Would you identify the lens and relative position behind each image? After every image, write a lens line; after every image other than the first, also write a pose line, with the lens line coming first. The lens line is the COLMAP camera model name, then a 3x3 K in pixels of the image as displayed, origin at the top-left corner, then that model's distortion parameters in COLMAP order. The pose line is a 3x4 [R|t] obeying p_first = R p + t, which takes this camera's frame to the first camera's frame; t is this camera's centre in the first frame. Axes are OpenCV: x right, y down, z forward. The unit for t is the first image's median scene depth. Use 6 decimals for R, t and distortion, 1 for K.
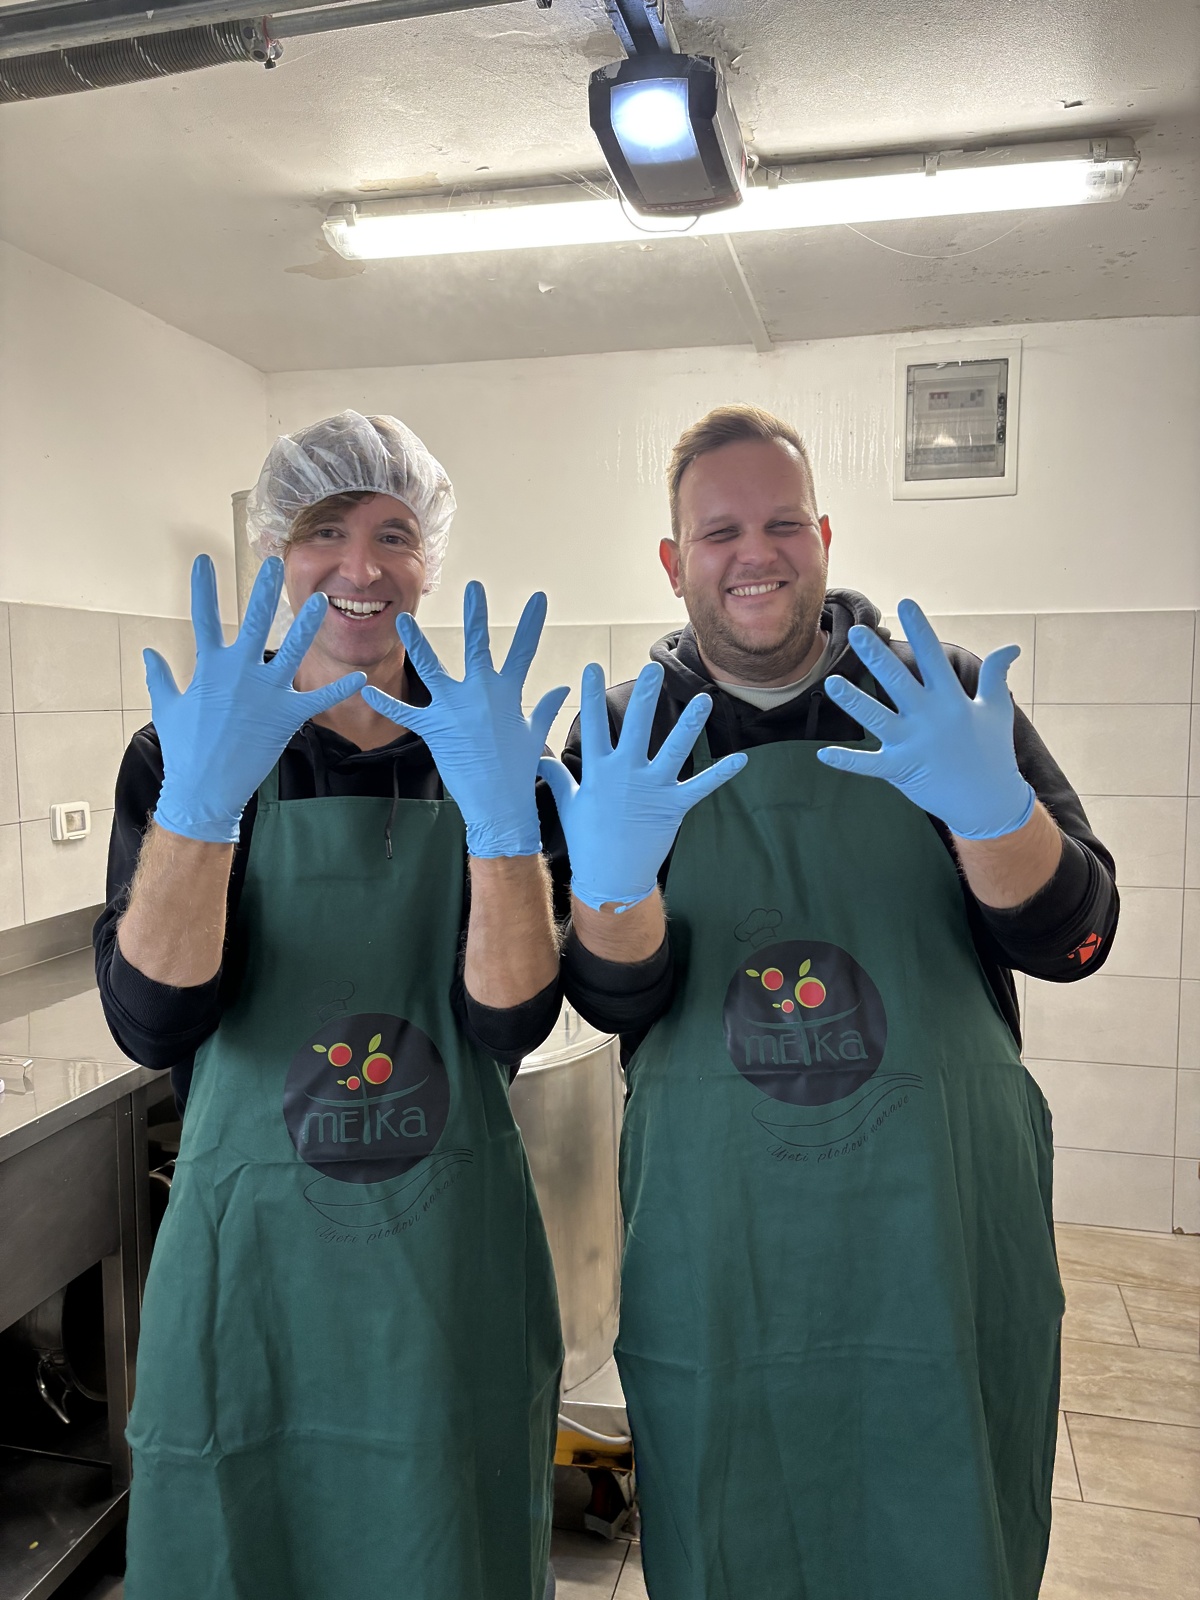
lens RADIAL K [[1201.6, 0, 600.0], [0, 1201.6, 800.0], [0, 0, 1]] dist [0.007654, 0.005112]
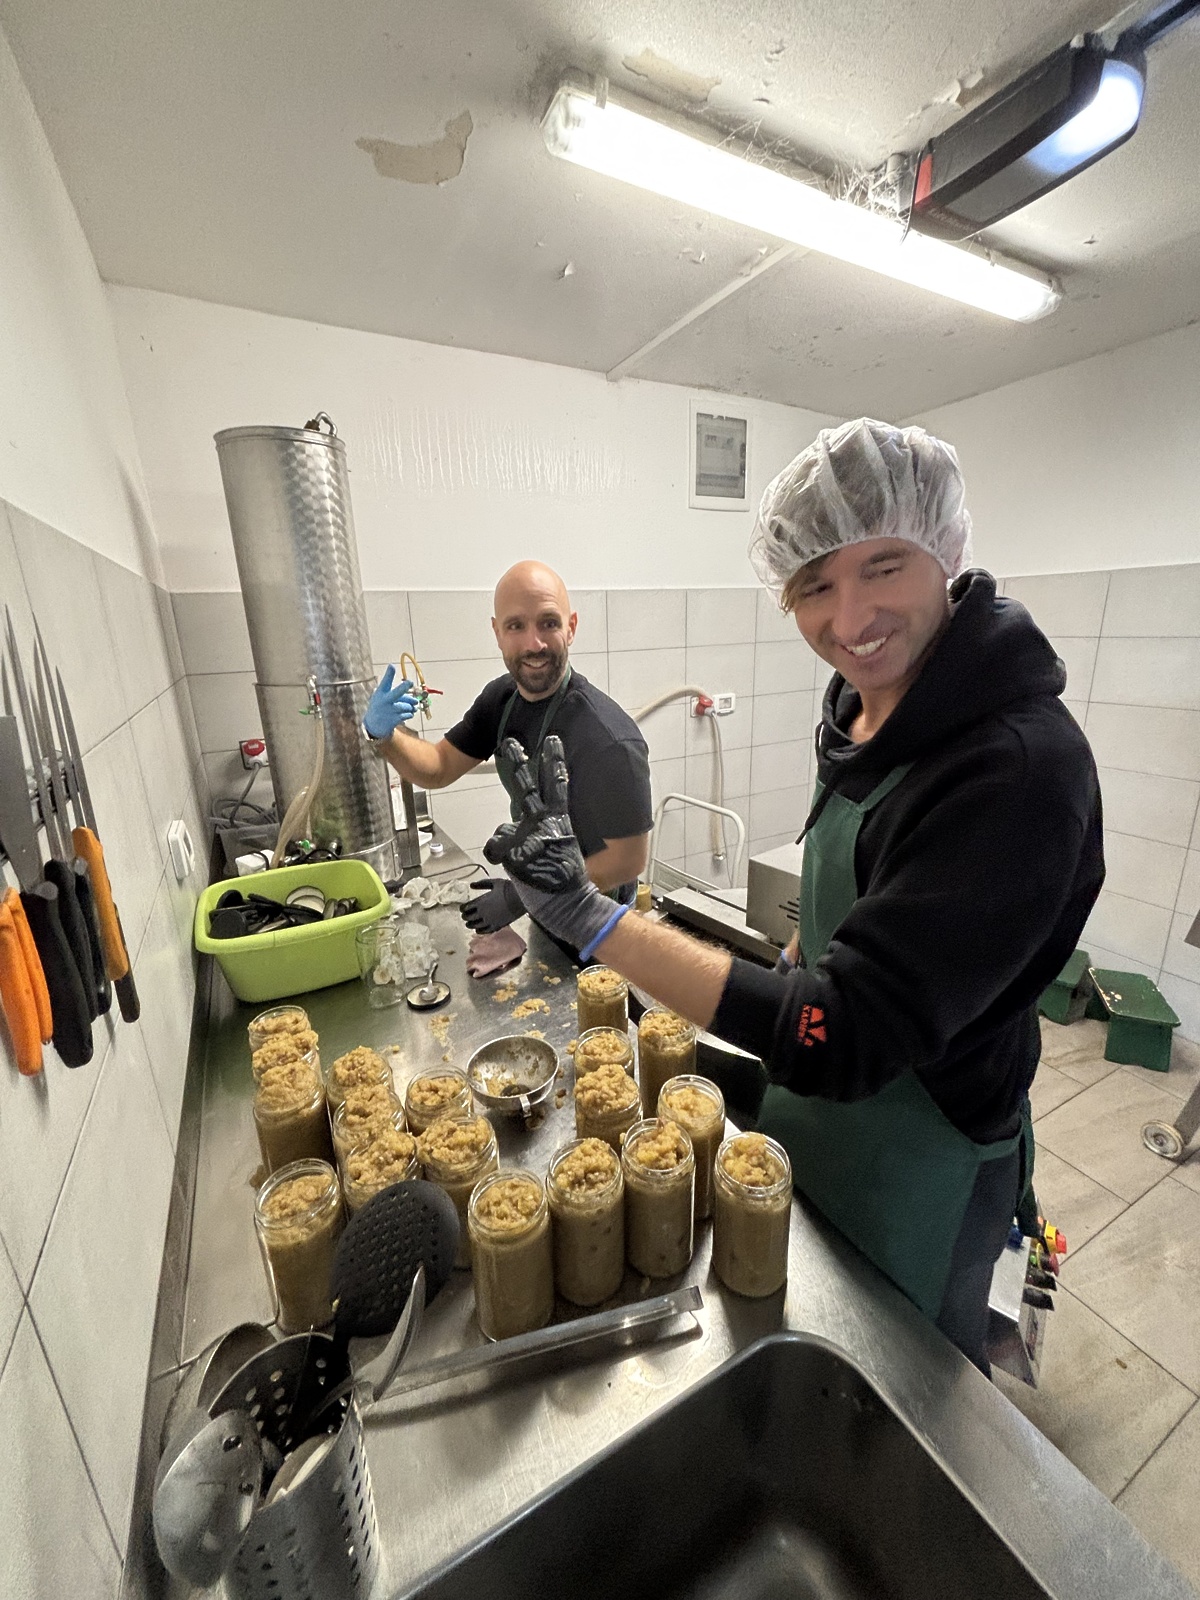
lens RADIAL K [[634.0, 0, 600.0], [0, 634.0, 800.0], [0, 0, 1]] dist [-0.012948, 0.000065]
pose [[0.738460, -0.203228, 0.642943, -0.435172], [0.087050, 0.974254, 0.207970, -0.068295], [-0.668655, -0.097609, 0.737138, 0.463995]]
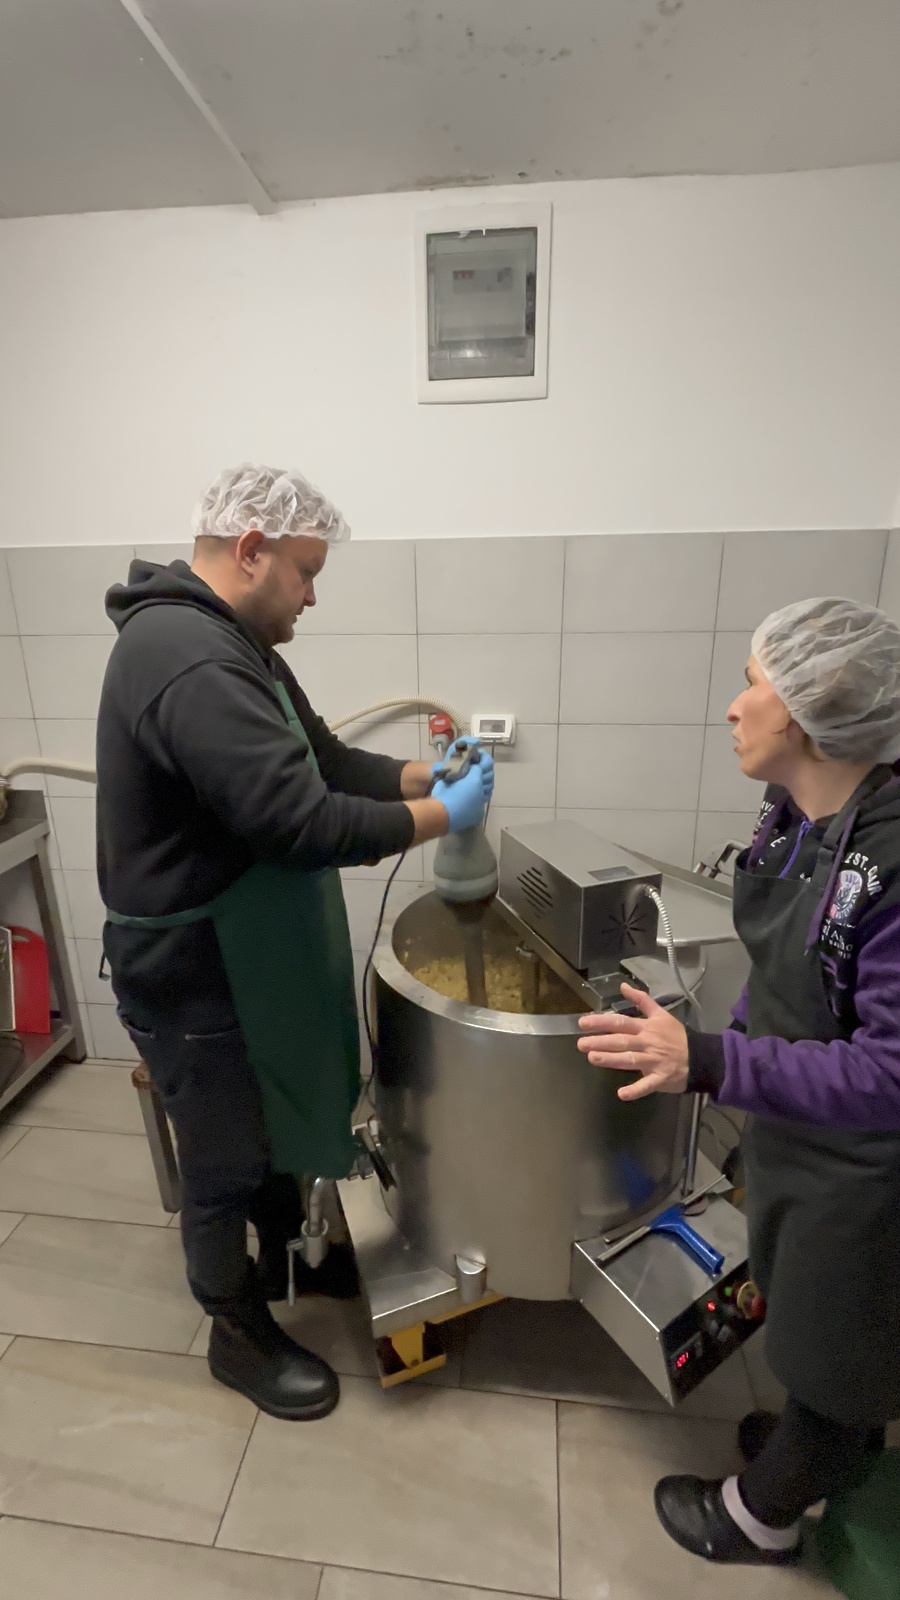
lens RADIAL K [[703.6, 0, 450.0], [0, 703.6, 800.0], [0, 0, 1]] dist [0.000023, -0.000163]
pose [[0.992152, -0.042538, 0.117576, 0.196476], [0.017670, 0.978613, 0.204951, -0.064608], [-0.123780, -0.201265, 0.971685, 0.423773]]
